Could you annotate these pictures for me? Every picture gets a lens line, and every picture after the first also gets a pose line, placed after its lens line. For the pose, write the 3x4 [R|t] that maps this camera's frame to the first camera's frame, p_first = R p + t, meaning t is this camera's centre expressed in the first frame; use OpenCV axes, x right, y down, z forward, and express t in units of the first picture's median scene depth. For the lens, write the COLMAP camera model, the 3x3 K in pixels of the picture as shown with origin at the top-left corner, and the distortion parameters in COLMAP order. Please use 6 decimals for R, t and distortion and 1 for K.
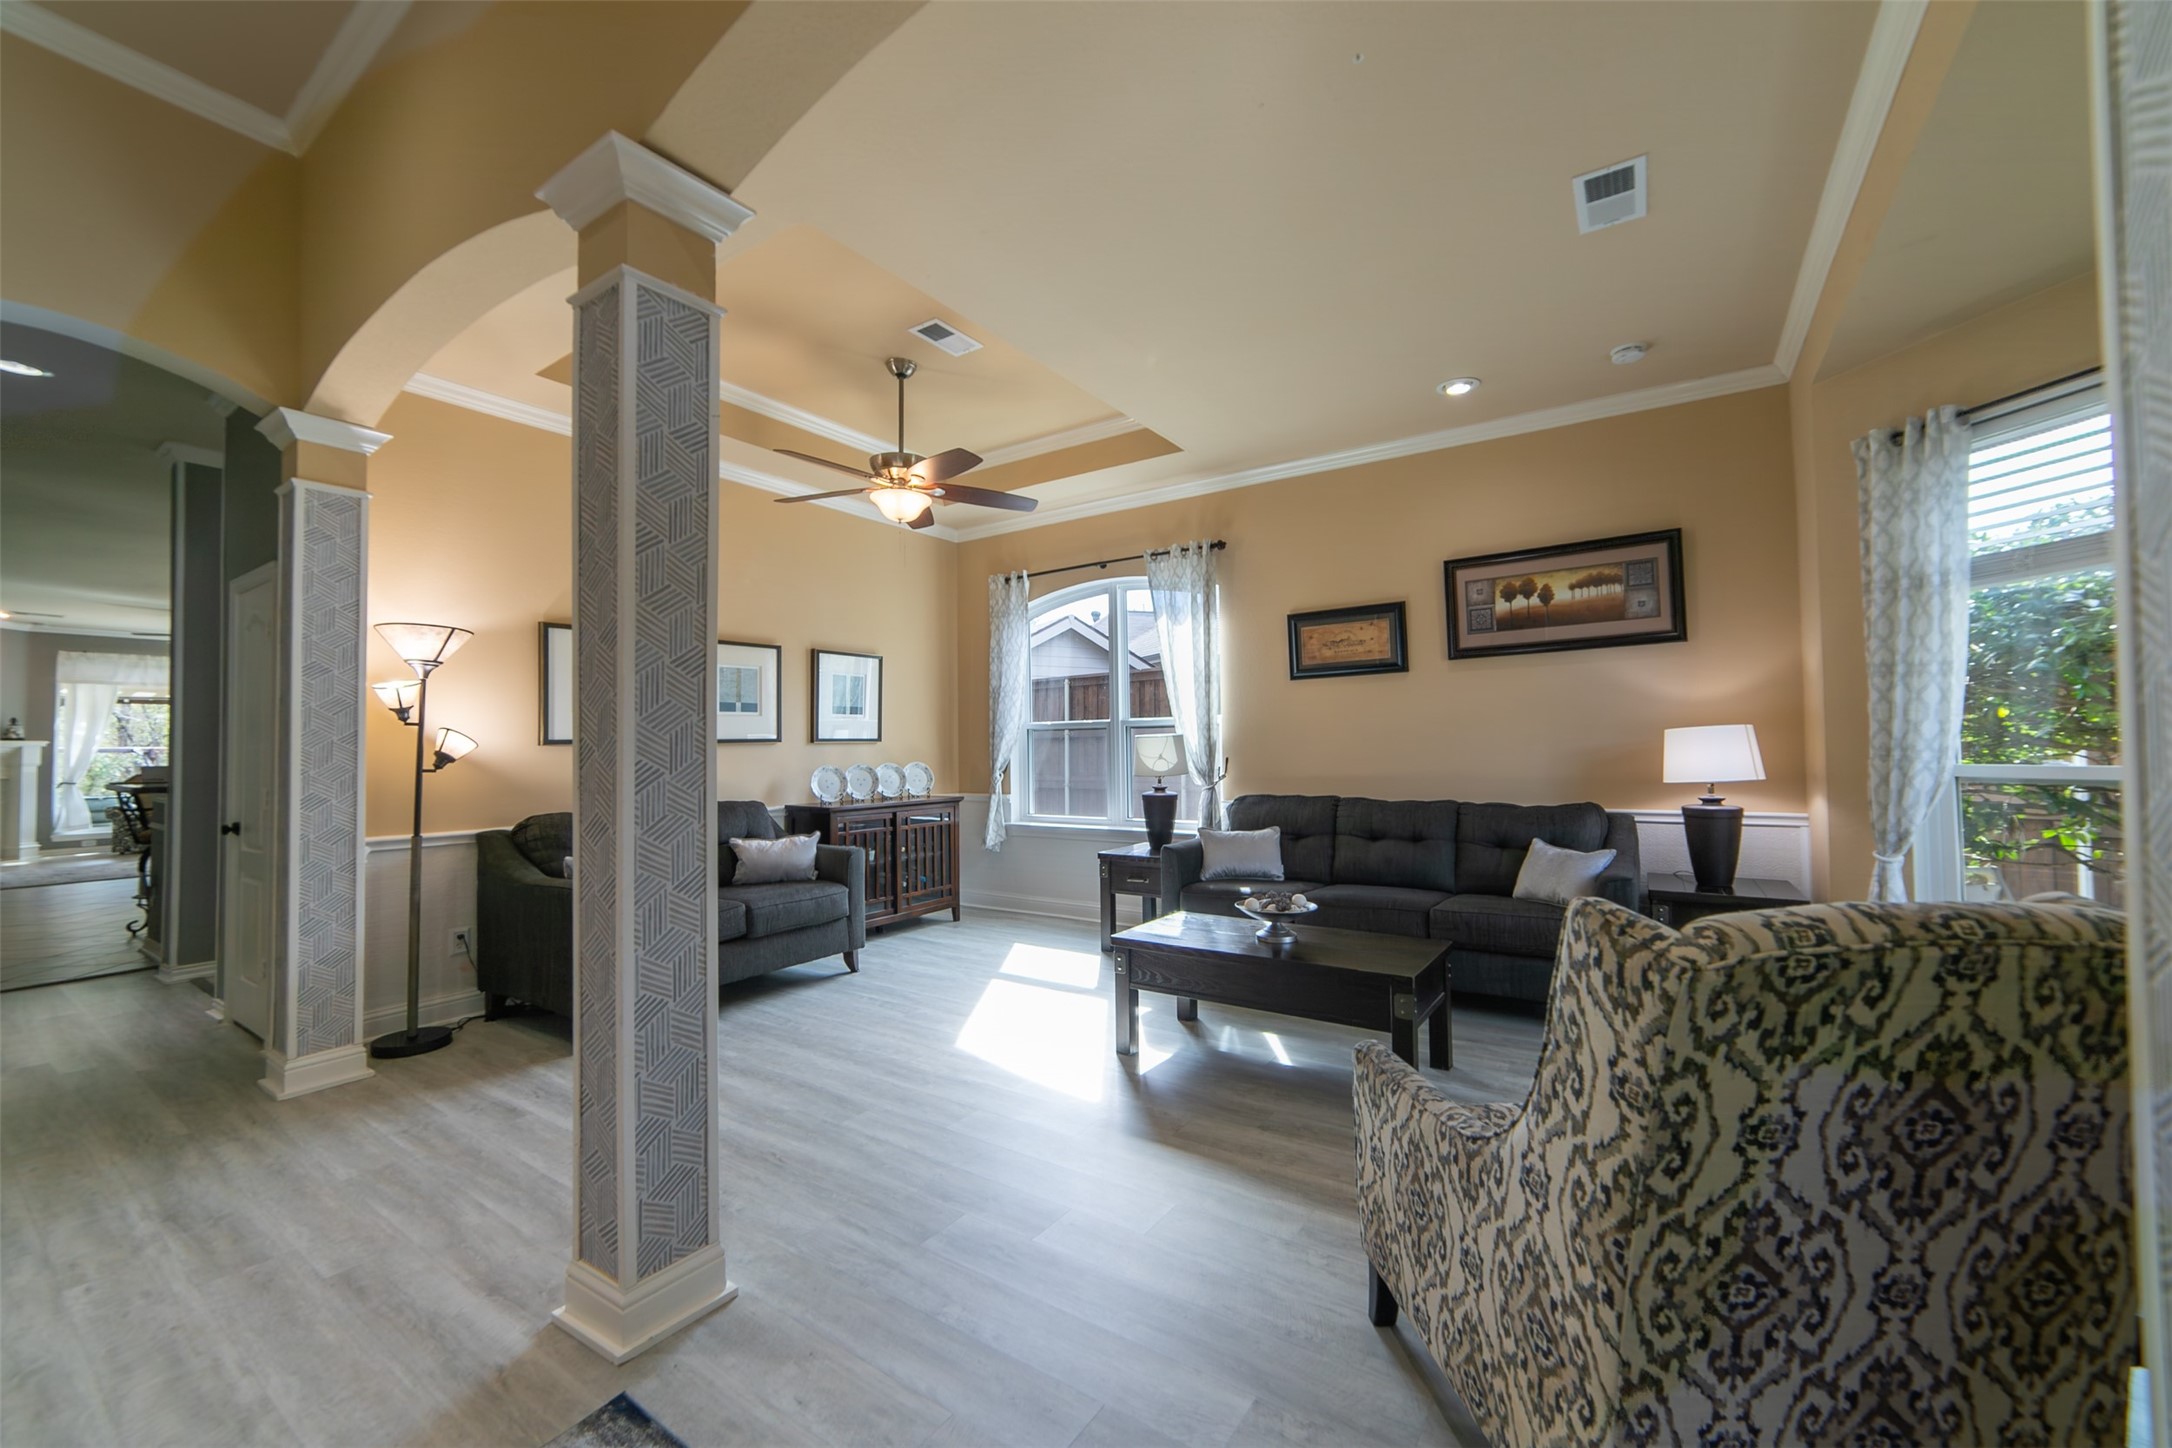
lens RADIAL K [[848.6, 0, 1093.4], [0, 848.6, 719.0], [0, 0, 1]] dist [-0.014884, 0.004335]
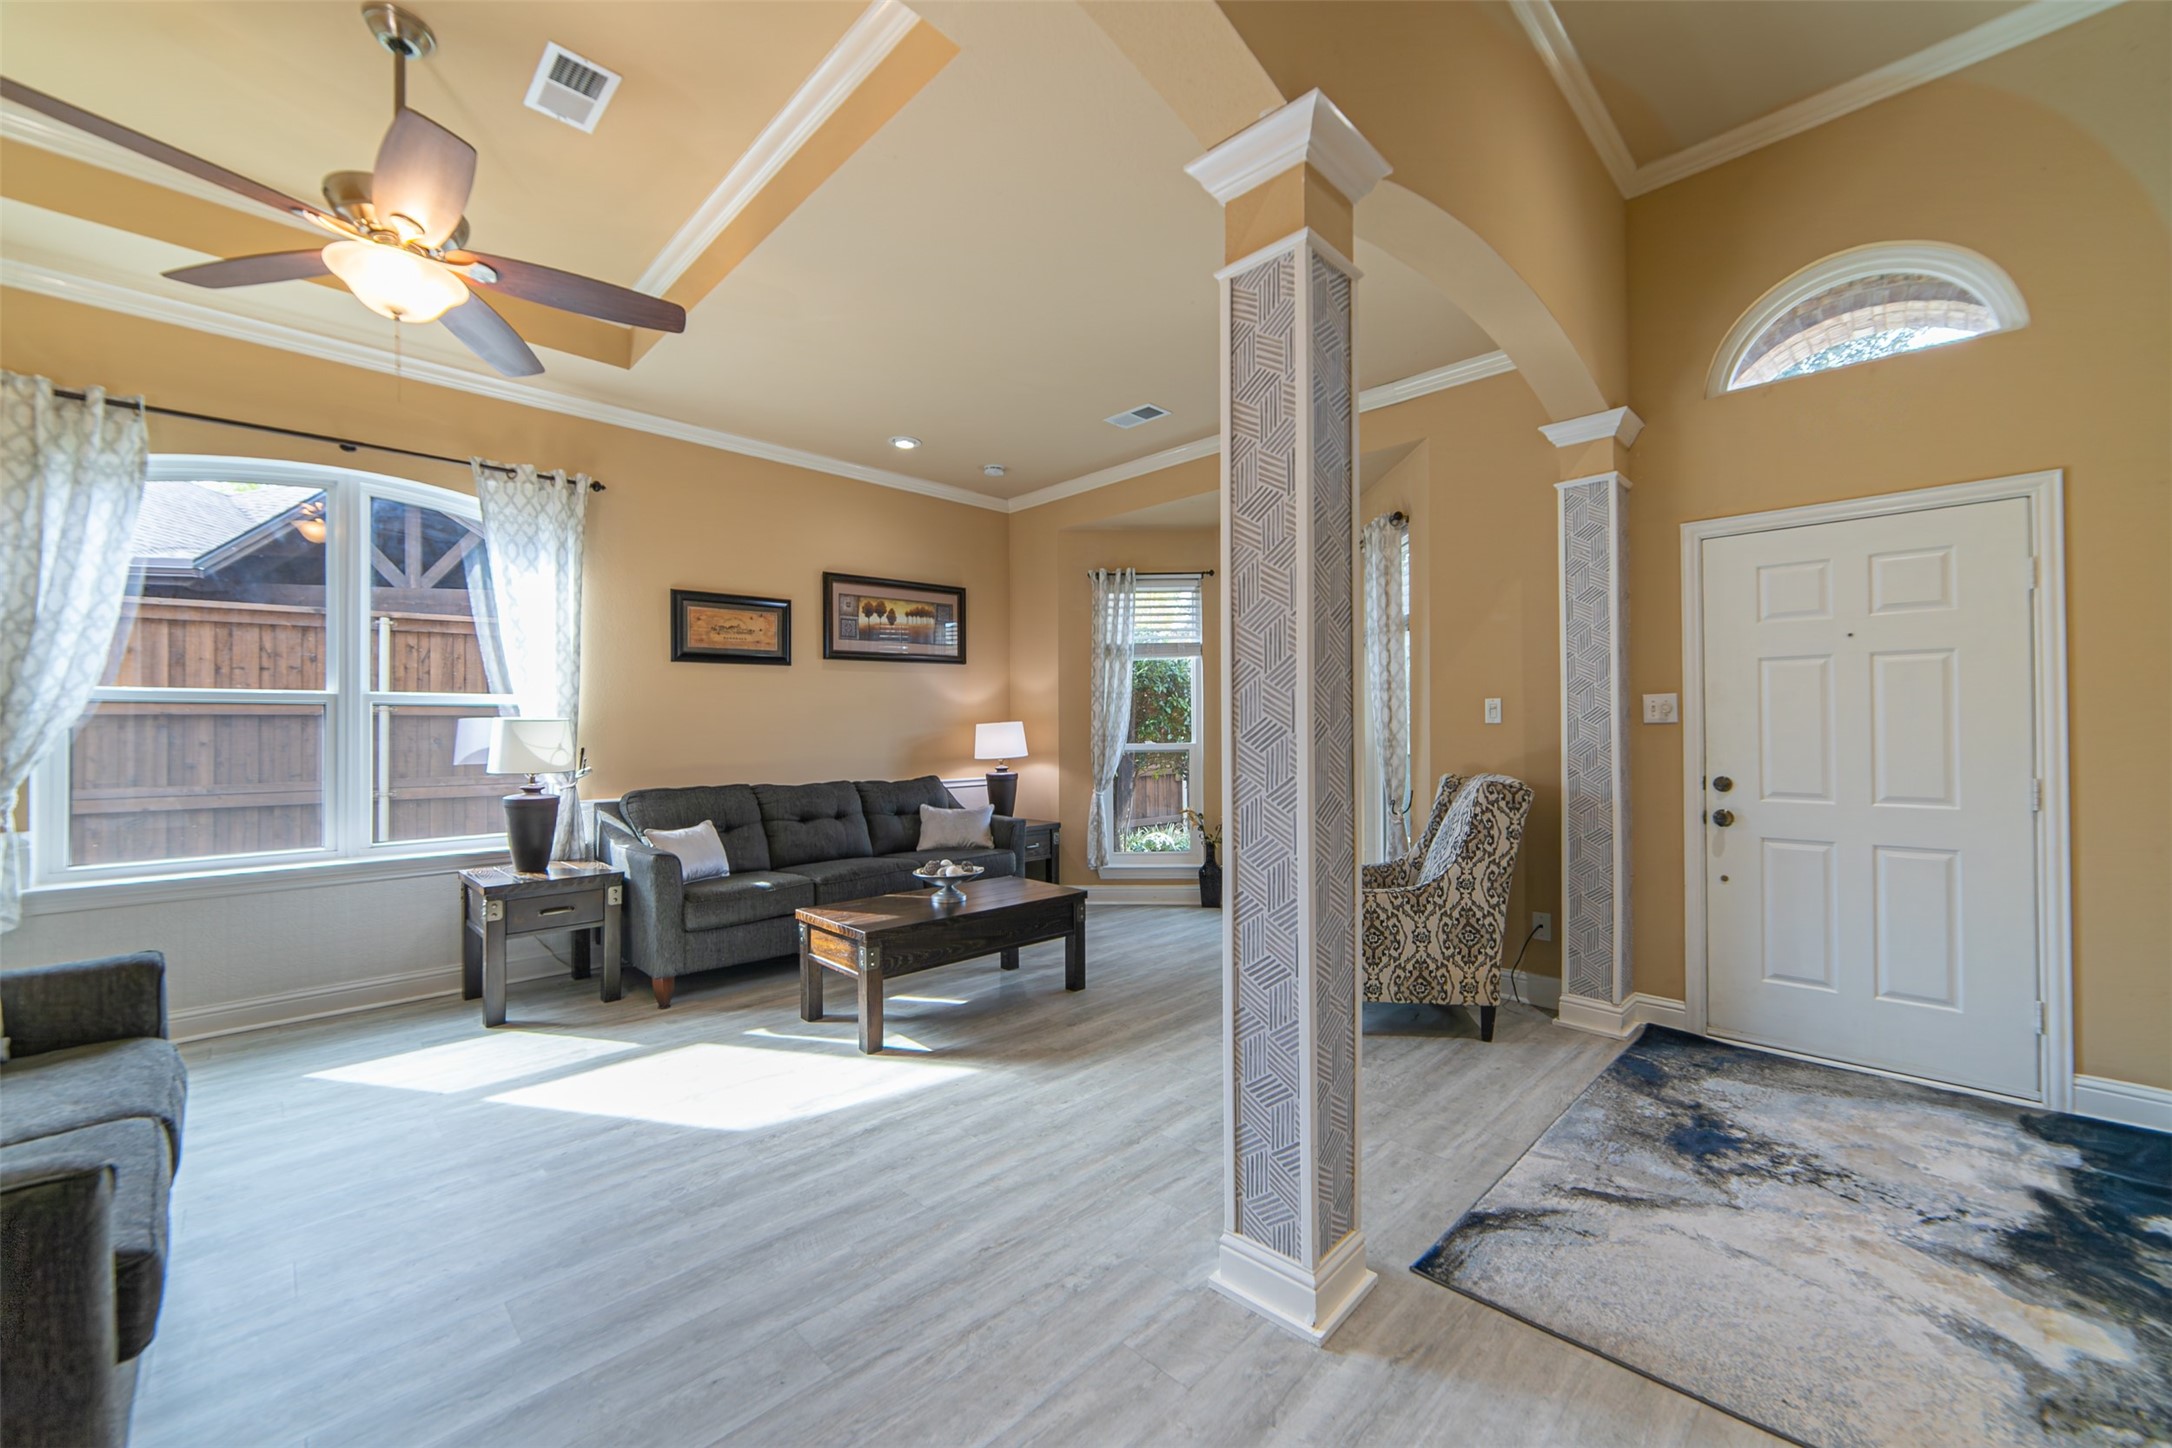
lens RADIAL K [[848.6, 0, 1093.6], [0, 848.6, 722.1], [0, 0, 1]] dist [-0.014884, 0.004335]
pose [[0.191914, 0.018623, 0.981235, -0.887467], [-0.029481, 0.999478, -0.013204, 0.027496], [-0.980969, -0.026393, 0.192363, 0.596755]]
